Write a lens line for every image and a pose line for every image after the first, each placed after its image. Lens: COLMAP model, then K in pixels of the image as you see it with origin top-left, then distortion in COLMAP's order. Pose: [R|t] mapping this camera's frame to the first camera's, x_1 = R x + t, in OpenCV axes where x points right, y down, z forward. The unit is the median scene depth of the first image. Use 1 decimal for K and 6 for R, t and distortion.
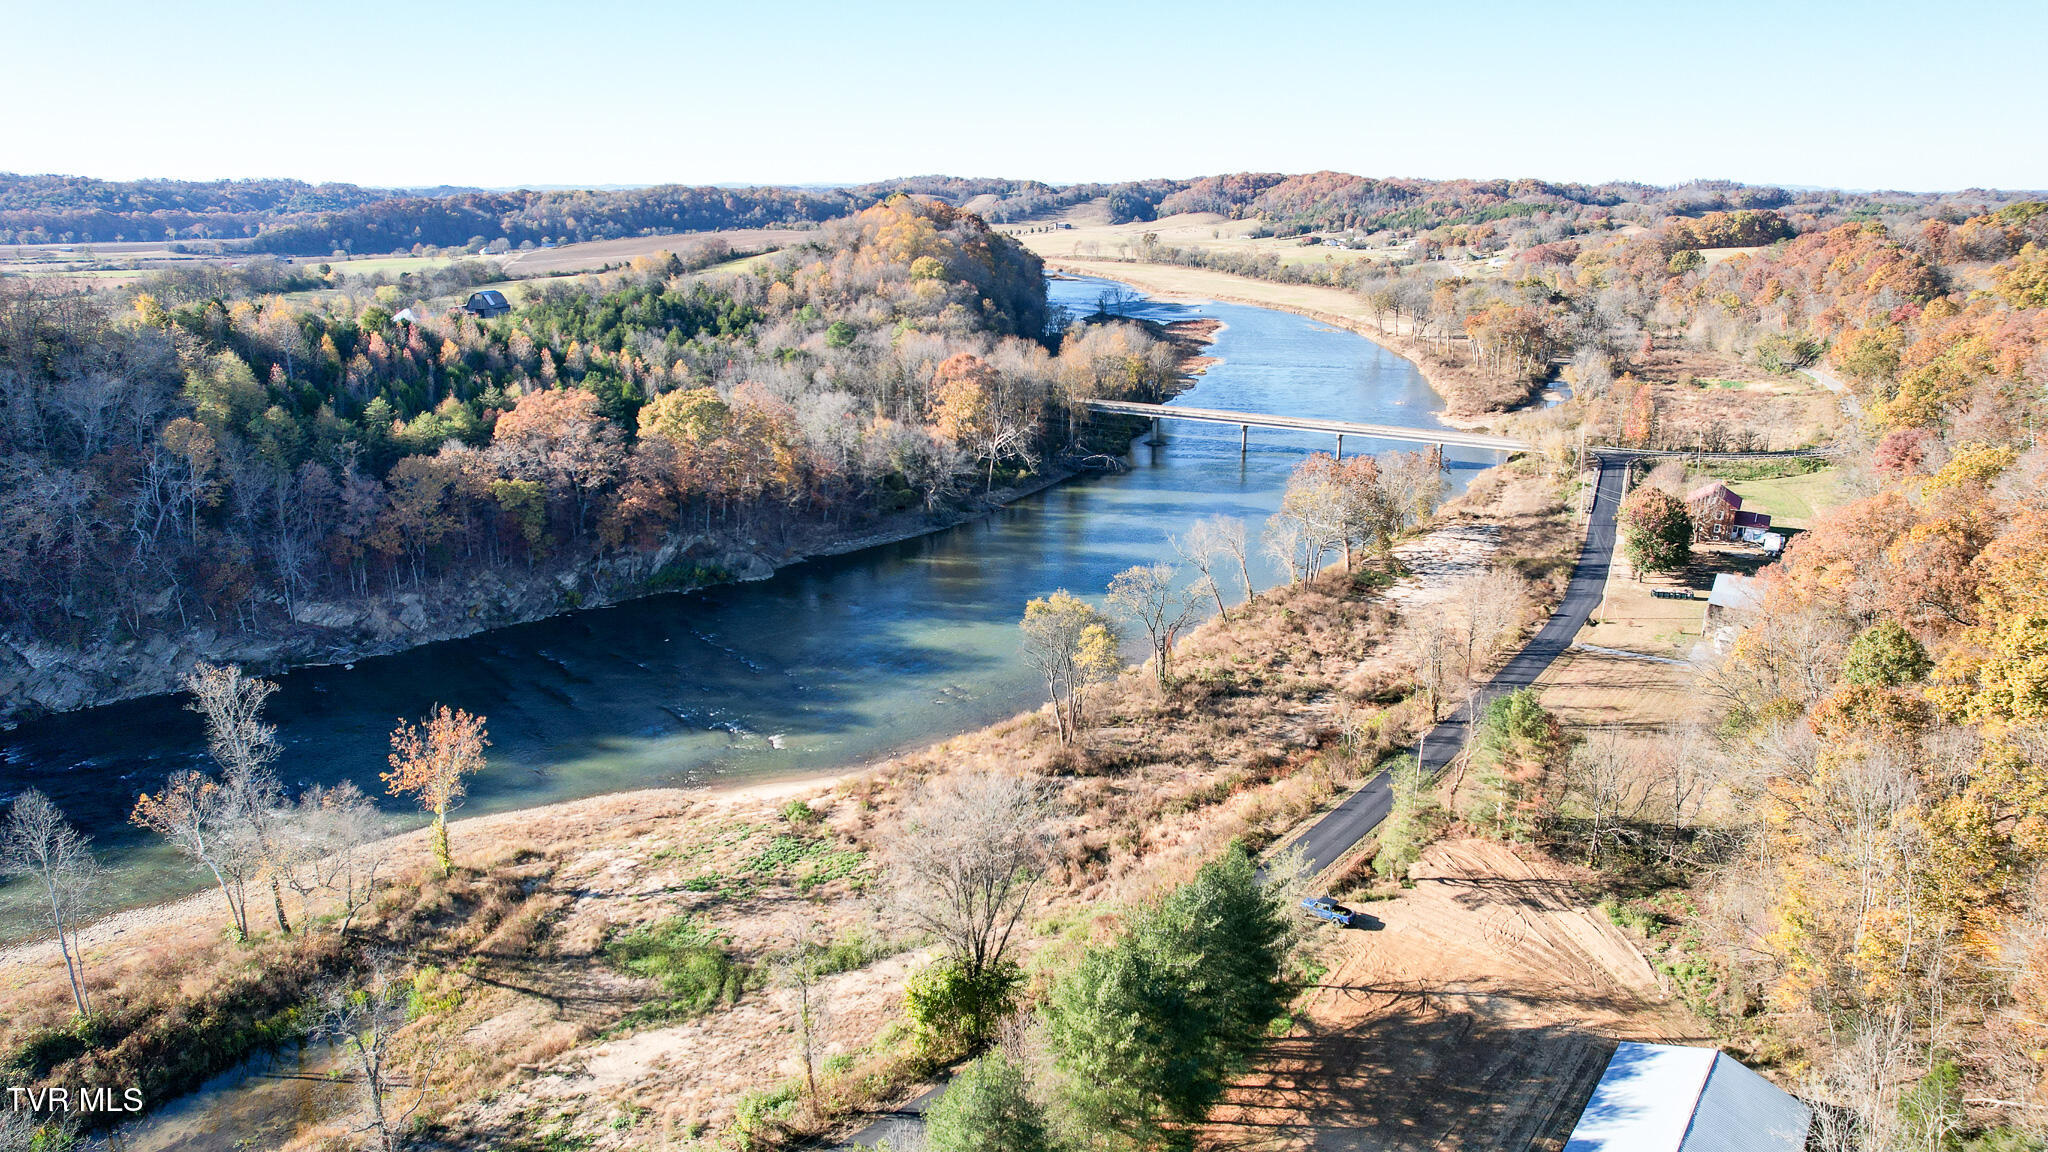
lens RADIAL K [[1307.5, 0, 1024.8], [0, 1307.5, 575.8], [0, 0, 1]] dist [-0.073046, 0.064471]
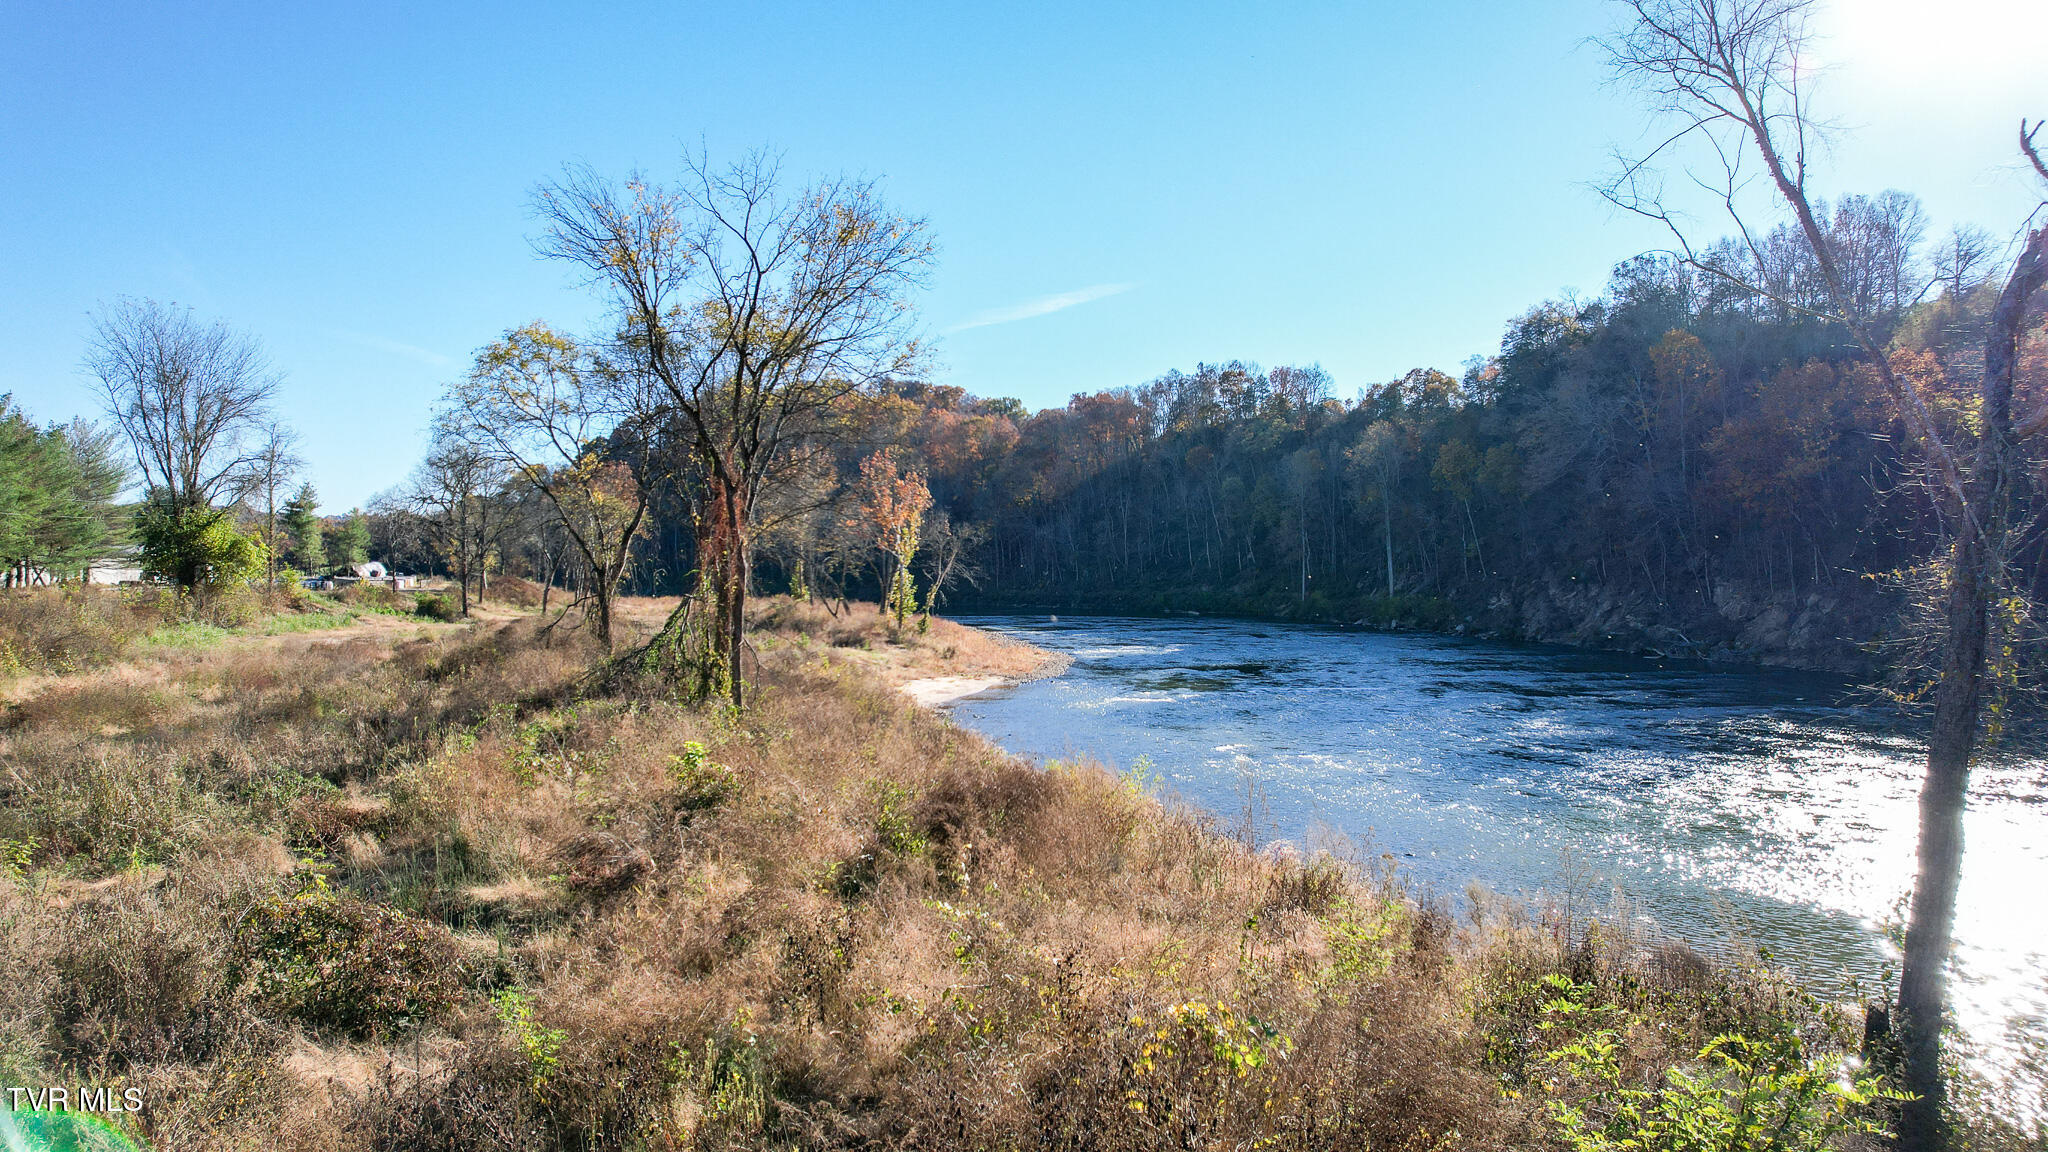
lens RADIAL K [[1307.5, 0, 1018.6], [0, 1307.5, 572.4], [0, 0, 1]] dist [-0.073046, 0.064471]
pose [[-0.519878, -0.009016, -0.854193, 0.238007], [-0.249475, 0.957954, 0.141725, 0.012565], [0.817000, 0.286780, -0.500269, 0.990079]]
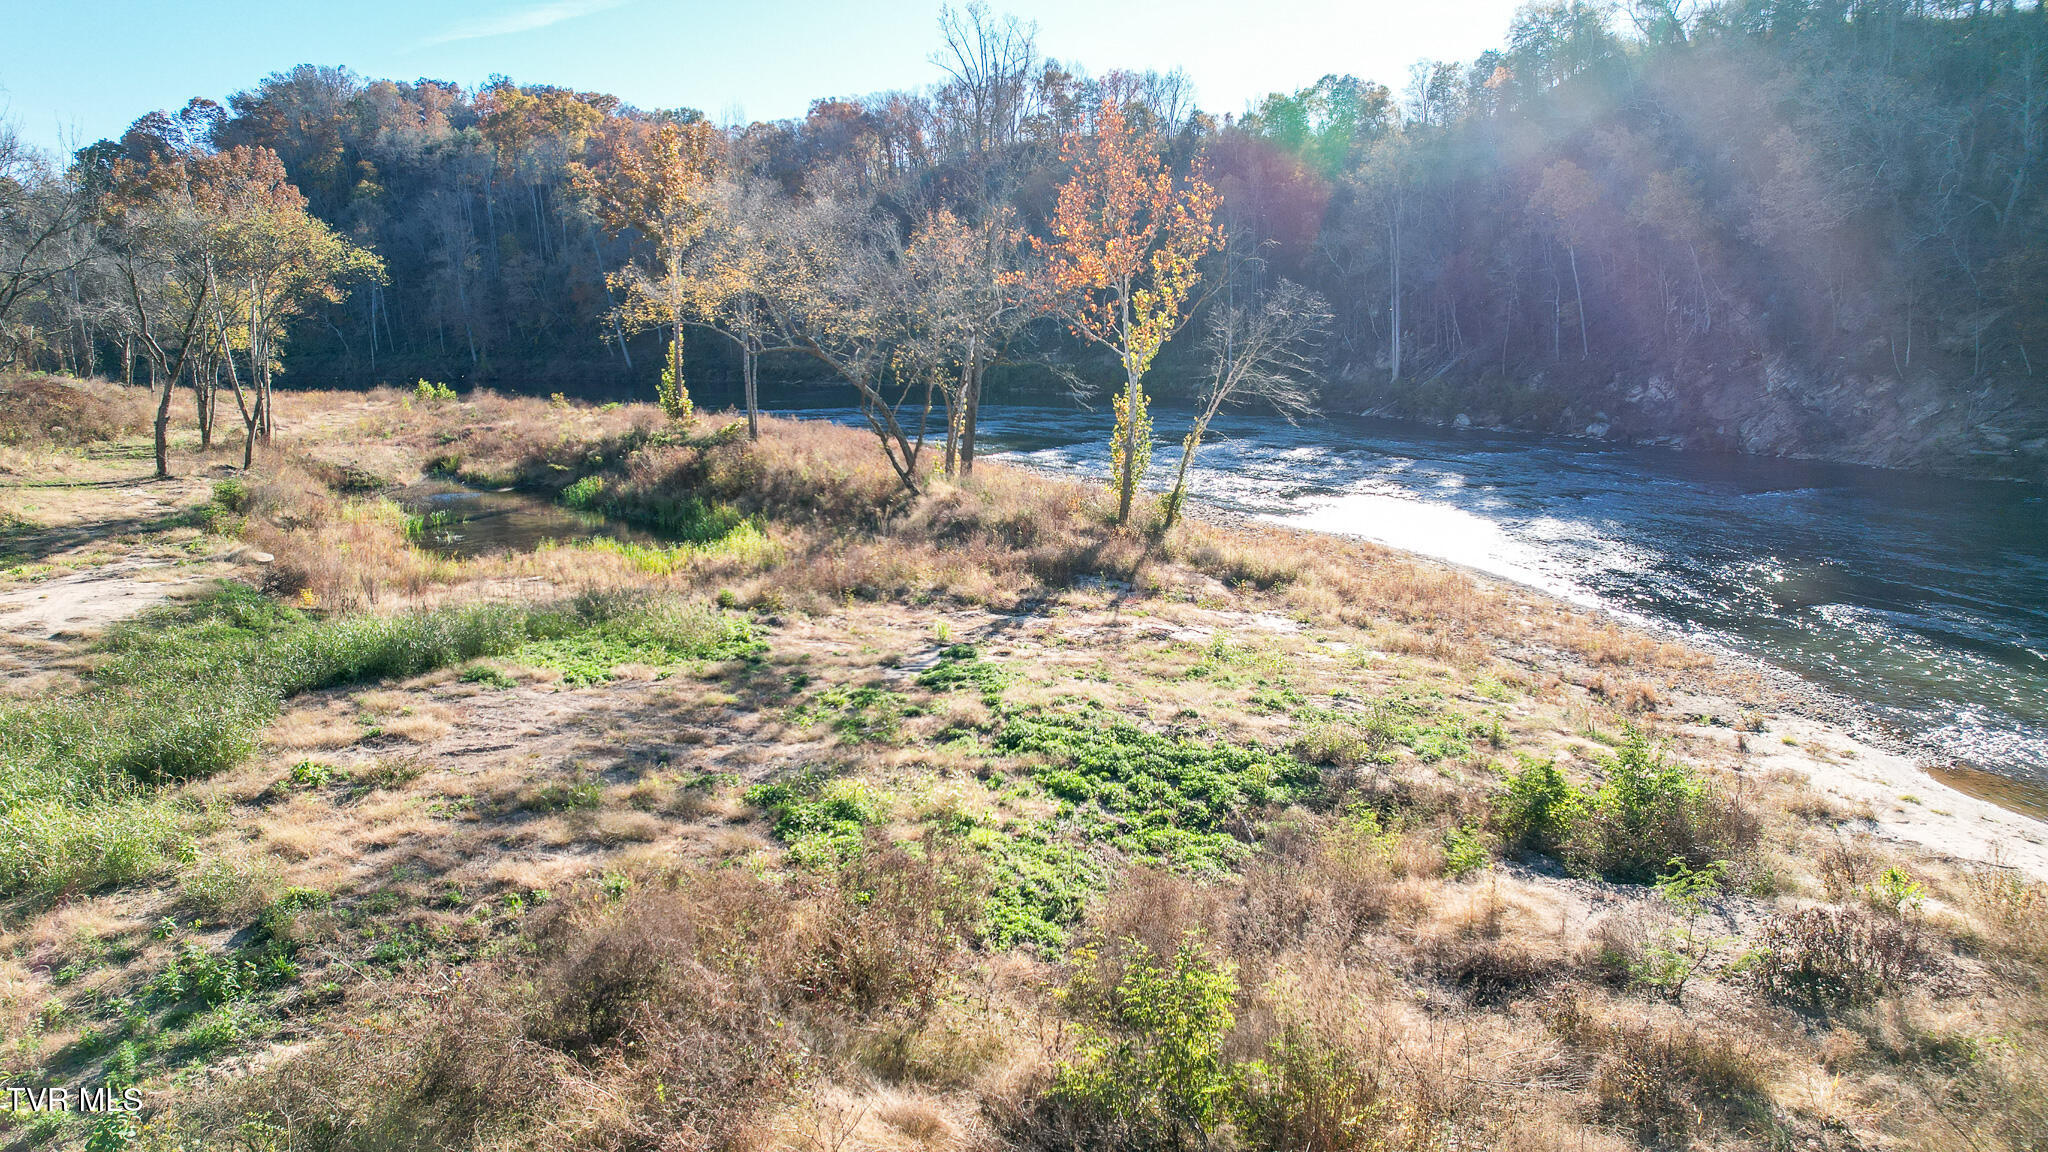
lens RADIAL K [[1307.5, 0, 1031.3], [0, 1307.5, 579.3], [0, 0, 1]] dist [-0.073046, 0.064471]
pose [[-0.228848, 0.181344, -0.956422, 0.003188], [-0.279260, 0.928970, 0.242958, 0.093227], [0.932546, 0.322691, -0.161951, 0.661115]]
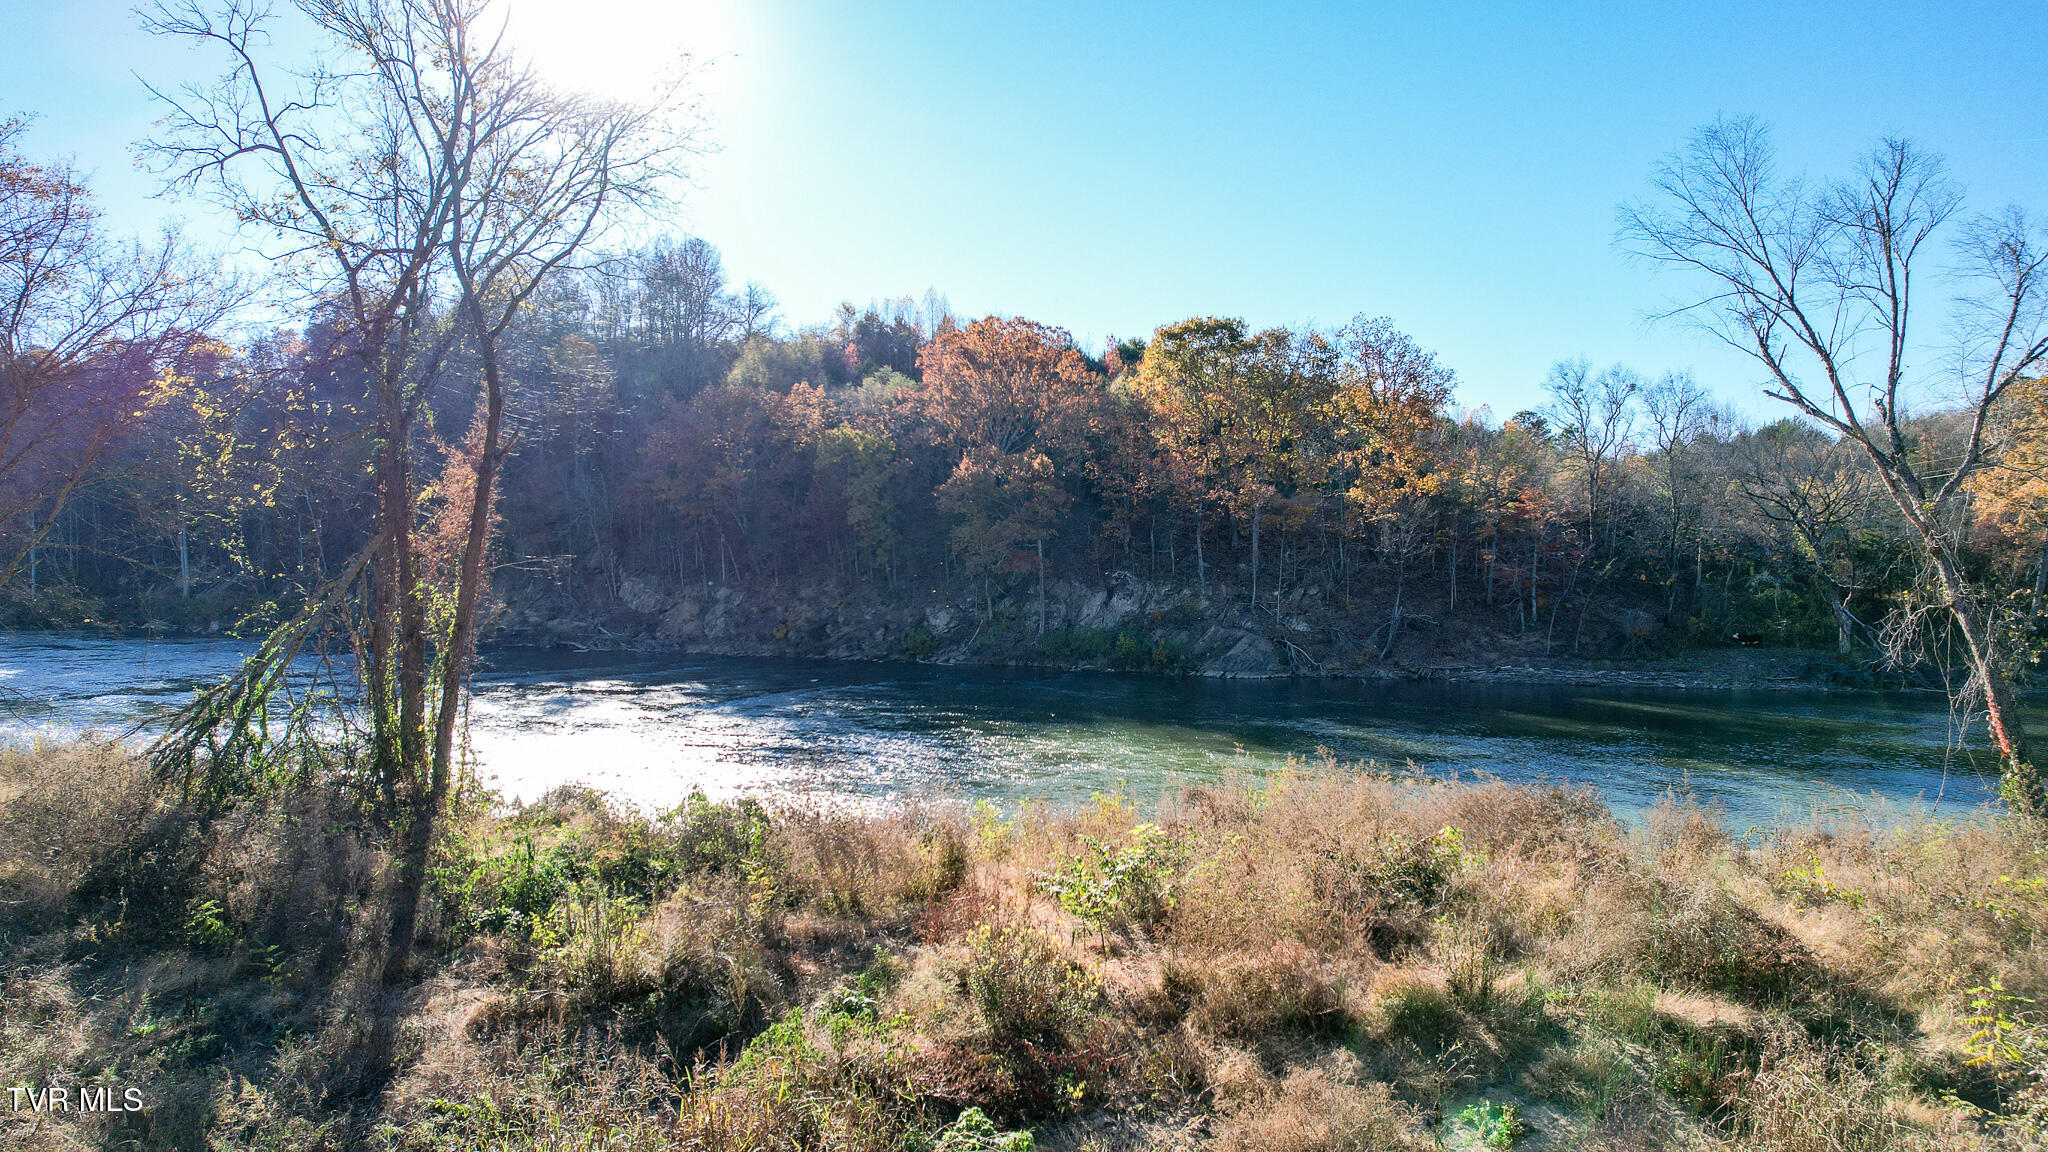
lens RADIAL K [[1307.5, 0, 1021.7], [0, 1307.5, 583.0], [0, 0, 1]] dist [-0.073046, 0.064471]
pose [[0.416010, 0.003509, -0.909353, 0.225306], [-0.263617, 0.957517, -0.116904, 0.051509], [0.870311, 0.288354, 0.399262, 0.856046]]
